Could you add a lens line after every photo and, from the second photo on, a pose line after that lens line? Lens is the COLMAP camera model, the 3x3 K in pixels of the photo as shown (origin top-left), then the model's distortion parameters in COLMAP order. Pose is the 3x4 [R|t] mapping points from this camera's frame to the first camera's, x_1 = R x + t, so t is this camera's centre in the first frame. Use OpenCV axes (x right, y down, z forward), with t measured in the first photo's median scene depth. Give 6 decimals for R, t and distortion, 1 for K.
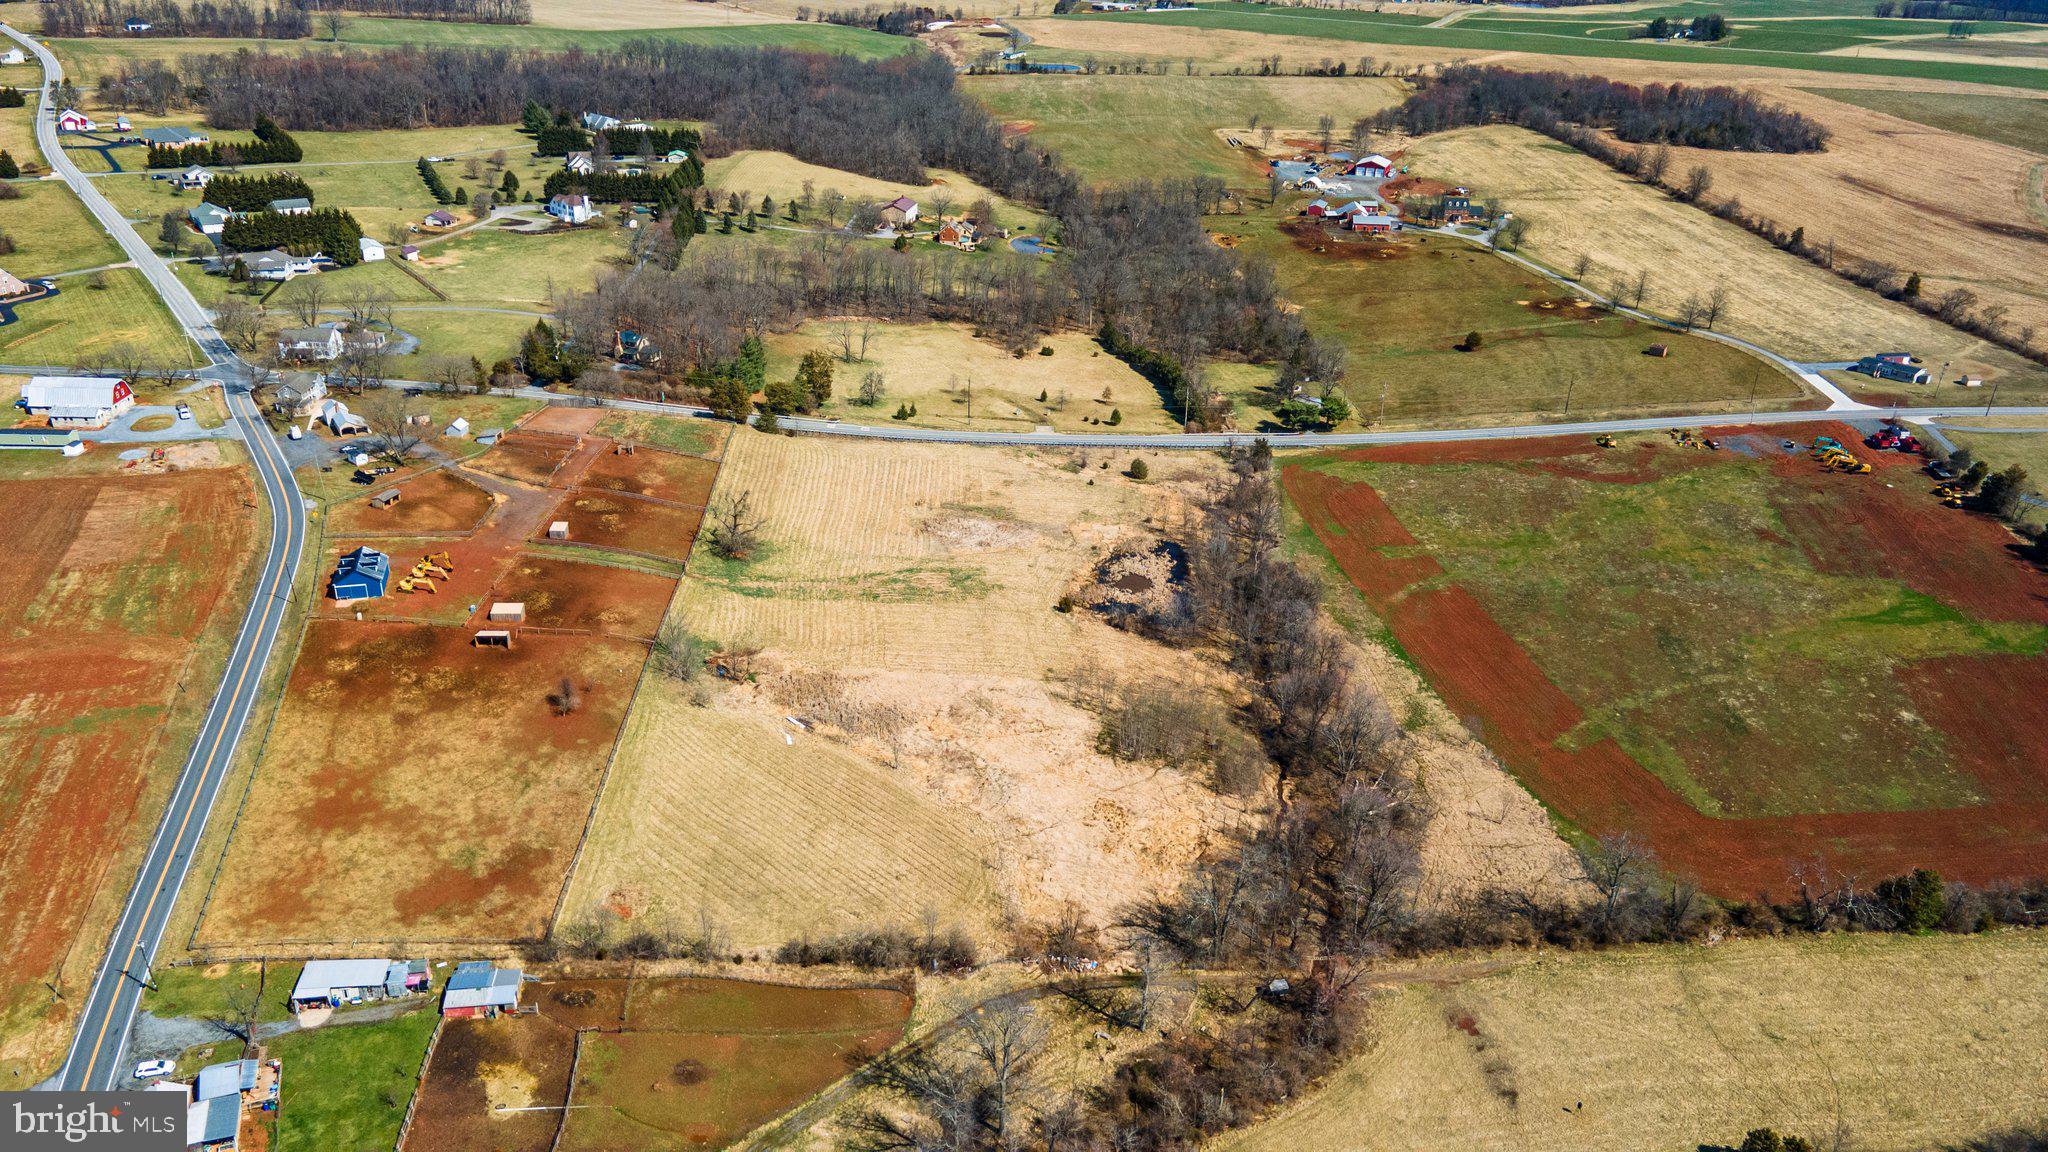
lens RADIAL K [[1484.8, 0, 1035.0], [0, 1484.8, 609.7], [0, 0, 1]] dist [0.032106, 0.000869]
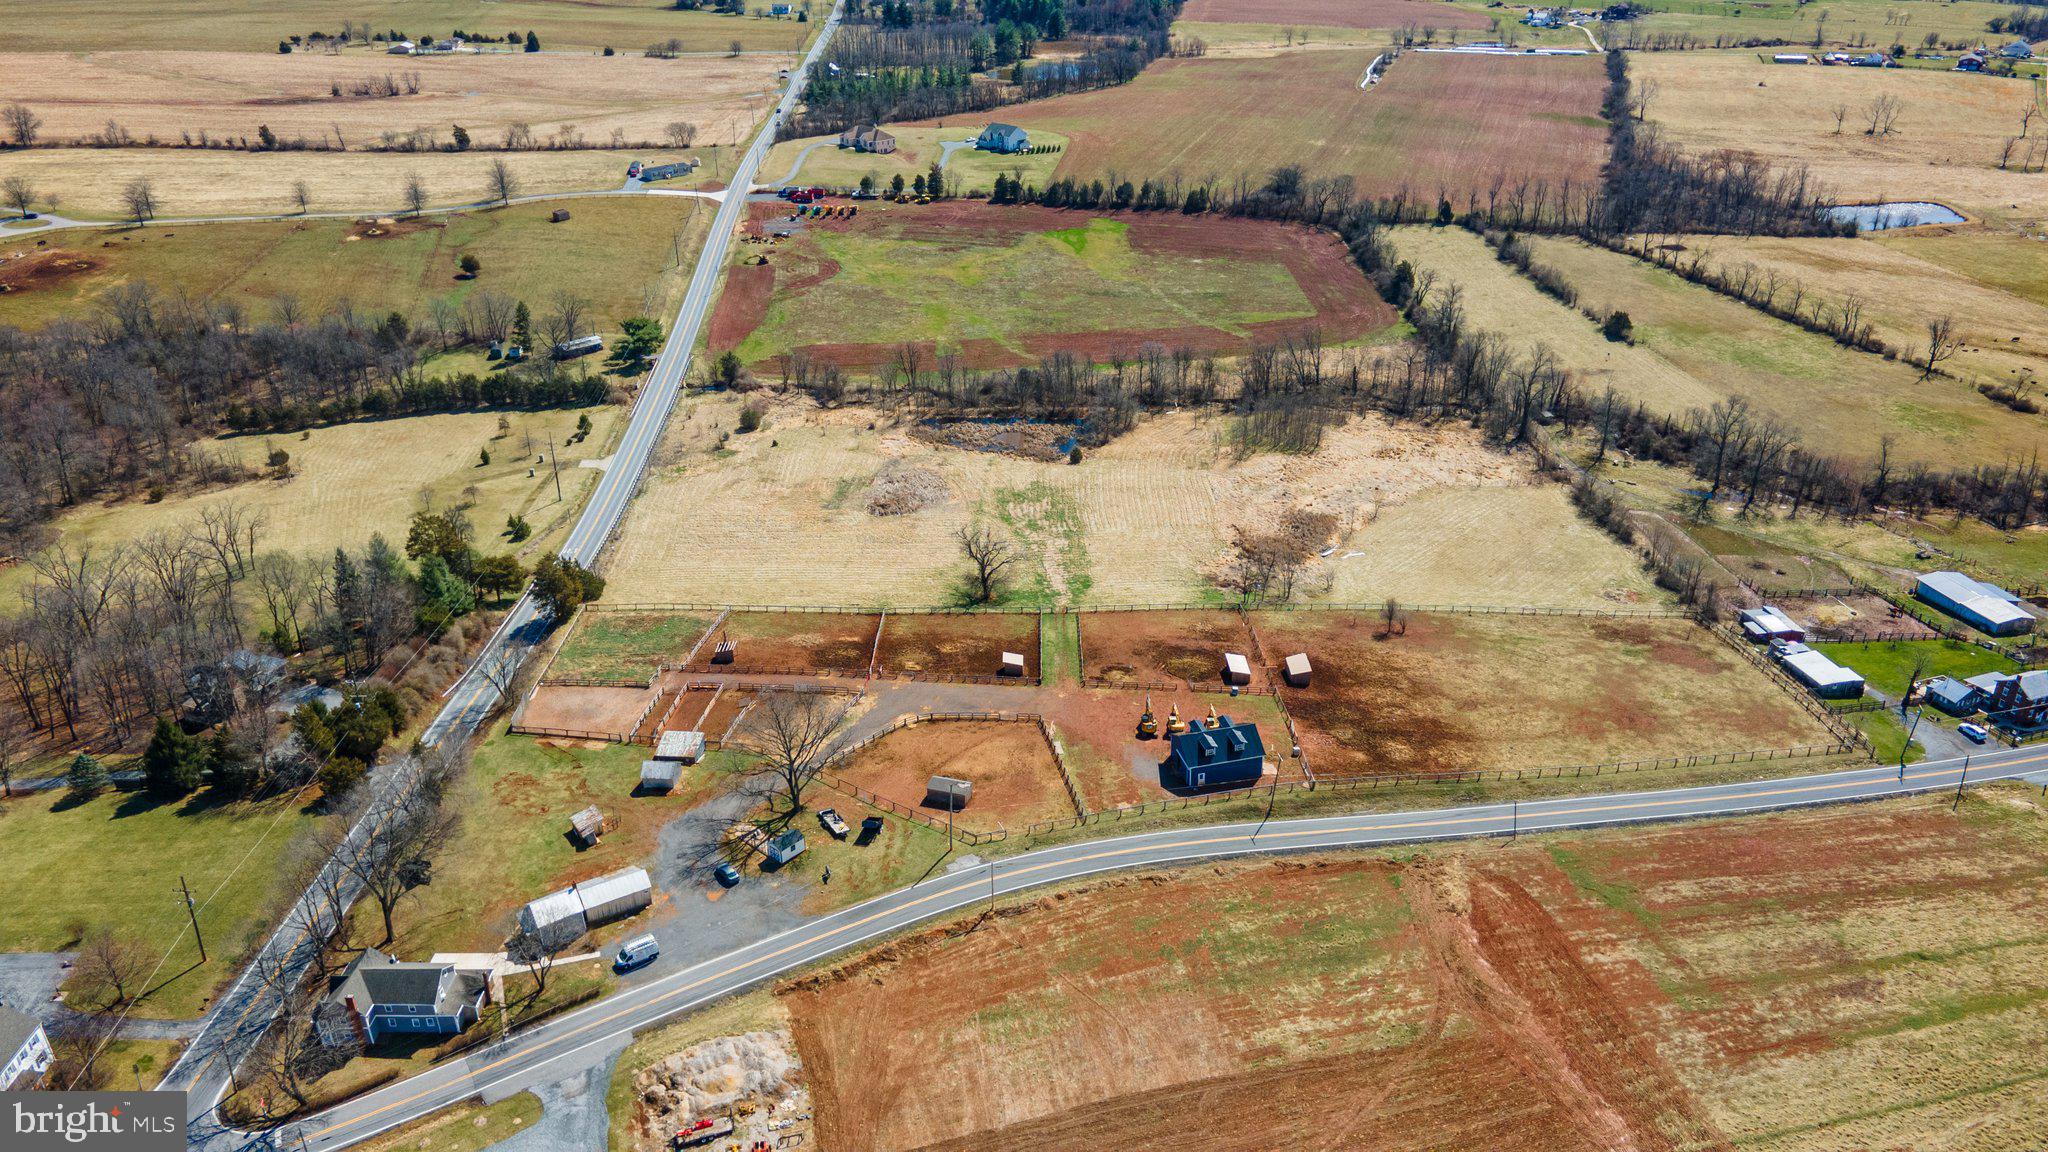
lens RADIAL K [[1484.4, 0, 1050.7], [0, 1484.4, 575.5], [0, 0, 1]] dist [0.037465, 0.002616]
pose [[0.006790, -0.483925, 0.875083, -1.125738], [0.451840, 0.782159, 0.429032, -0.472934], [-0.892073, 0.392484, 0.223967, 0.938793]]
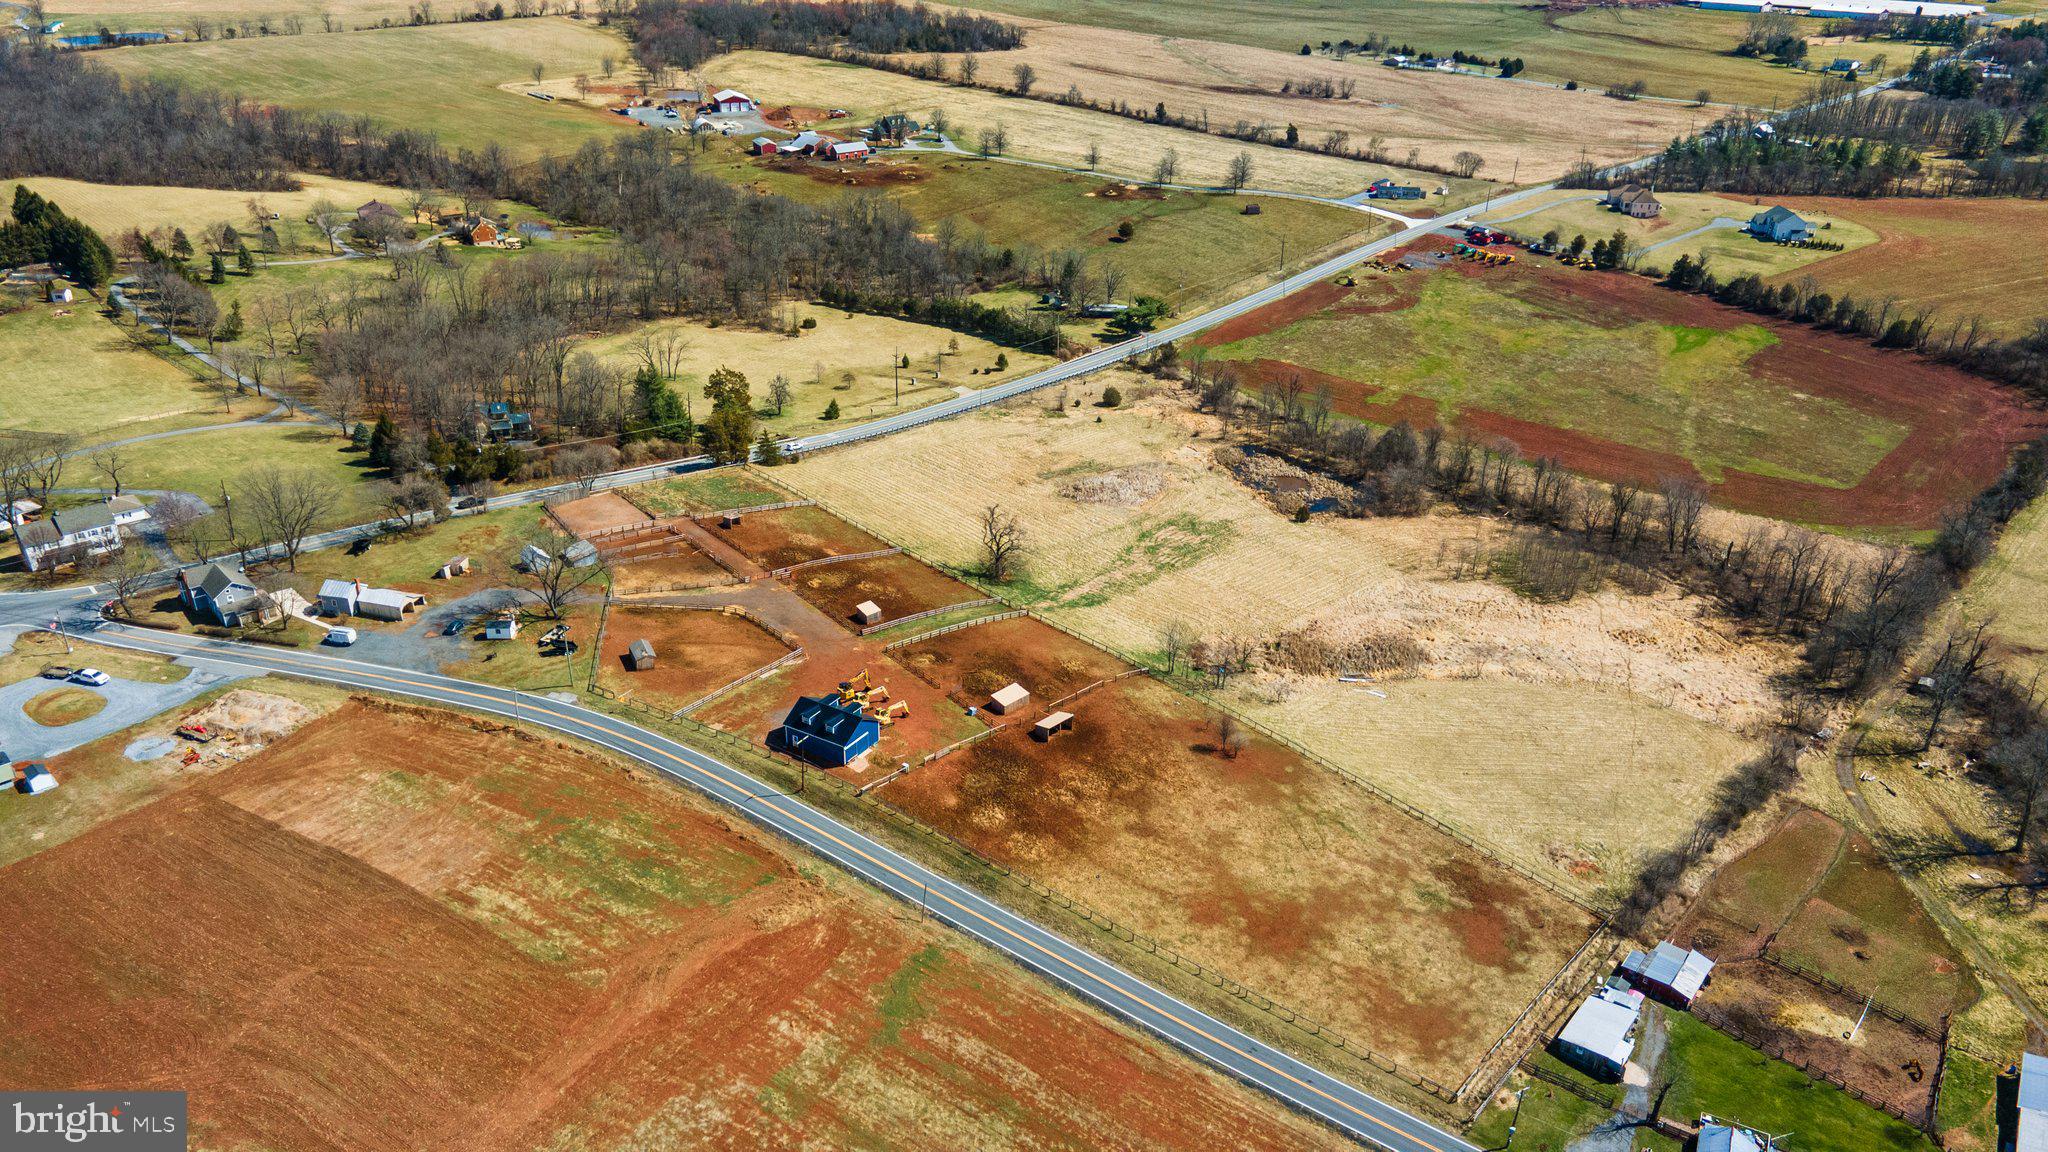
lens RADIAL K [[1484.4, 0, 1050.7], [0, 1484.4, 575.5], [0, 0, 1]] dist [0.037465, 0.002616]
pose [[0.728179, -0.317965, 0.607169, -0.866050], [0.306453, 0.943438, 0.126533, -0.170440], [-0.613059, 0.093930, 0.784433, 0.351655]]
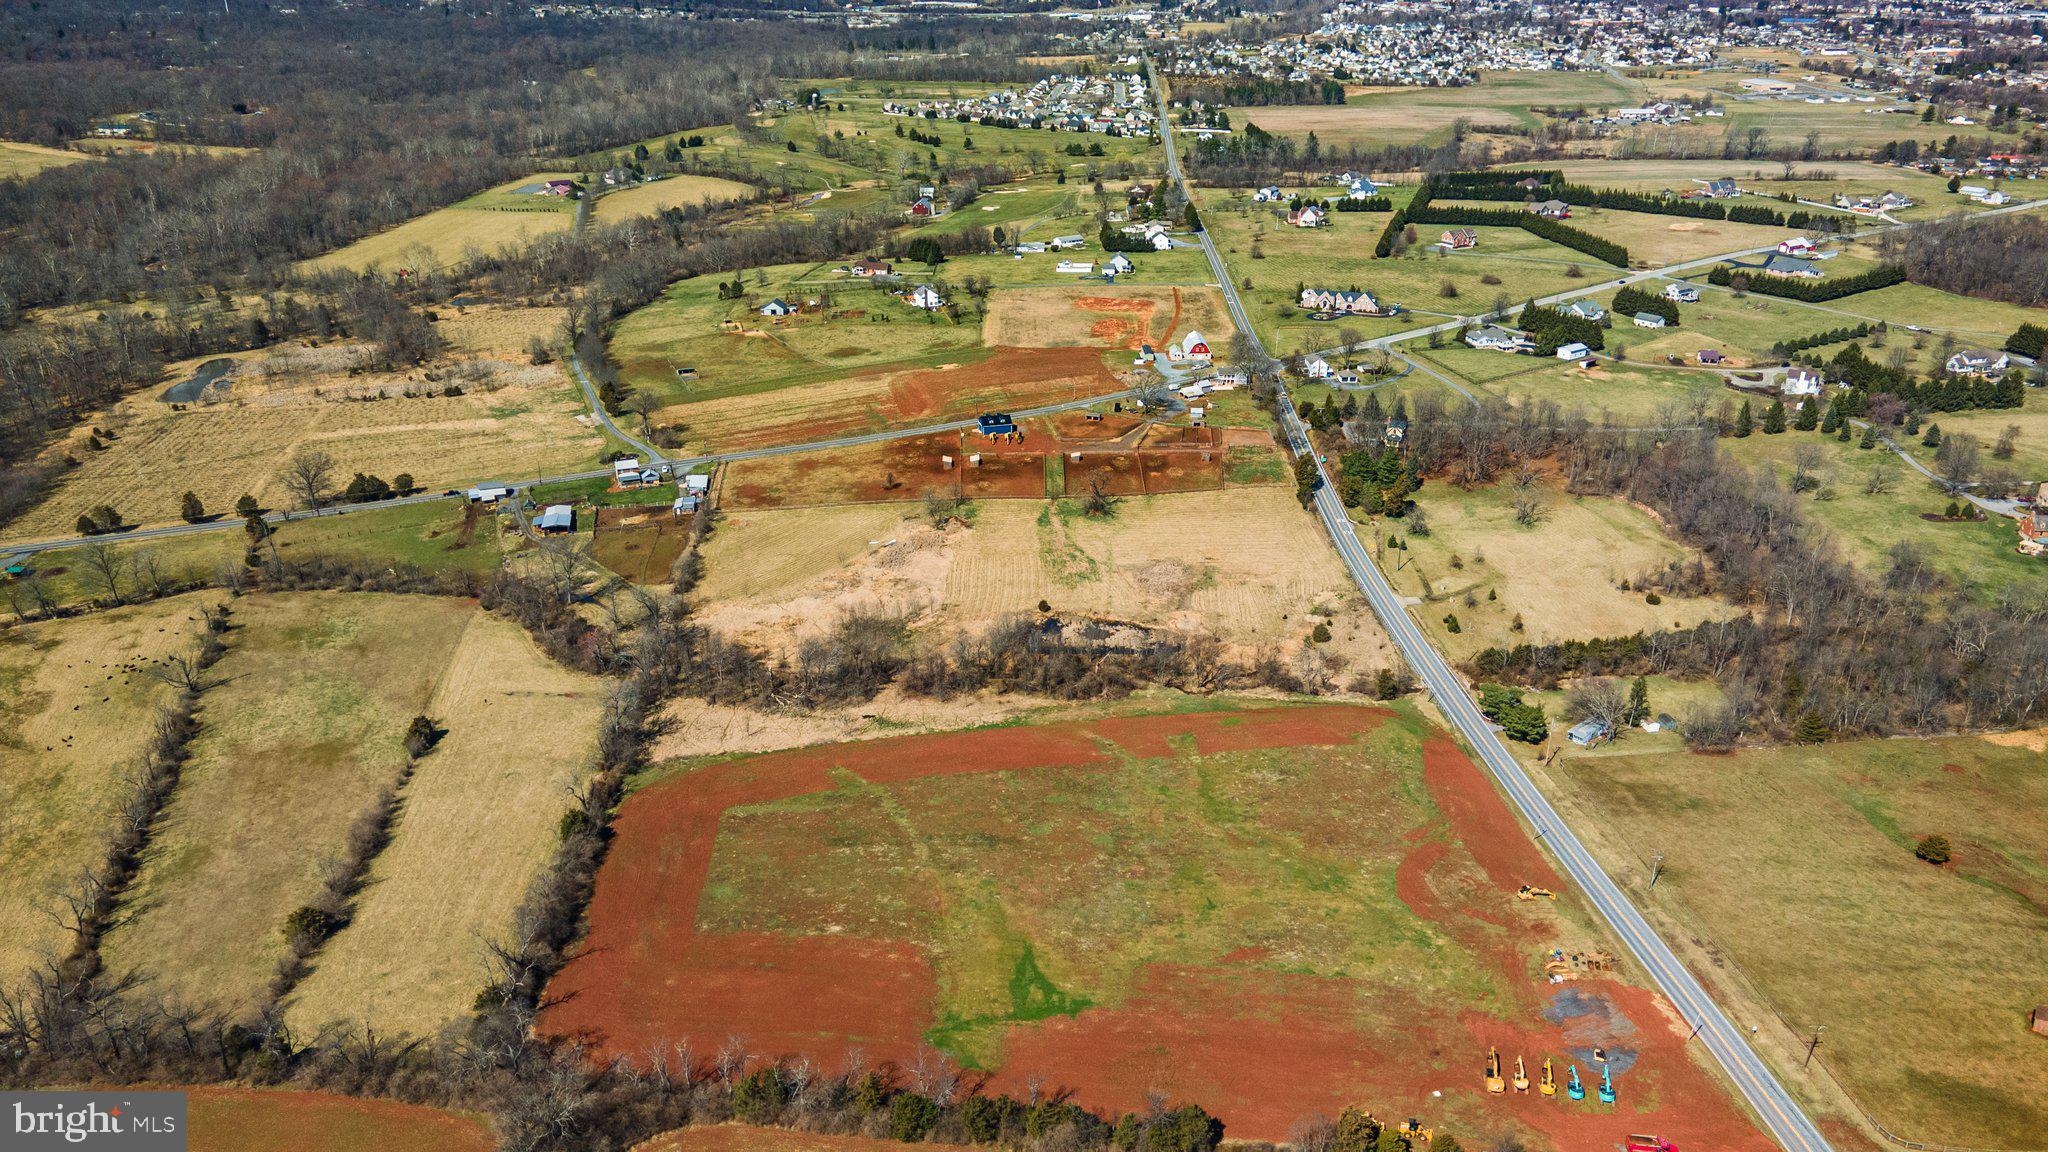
lens RADIAL K [[1484.4, 0, 1050.7], [0, 1484.4, 575.5], [0, 0, 1]] dist [0.037465, 0.002616]
pose [[-0.001048, 0.370240, -0.928936, 1.515340], [-0.448373, 0.830152, 0.331374, -0.571114], [0.893846, 0.416857, 0.165135, 0.887341]]
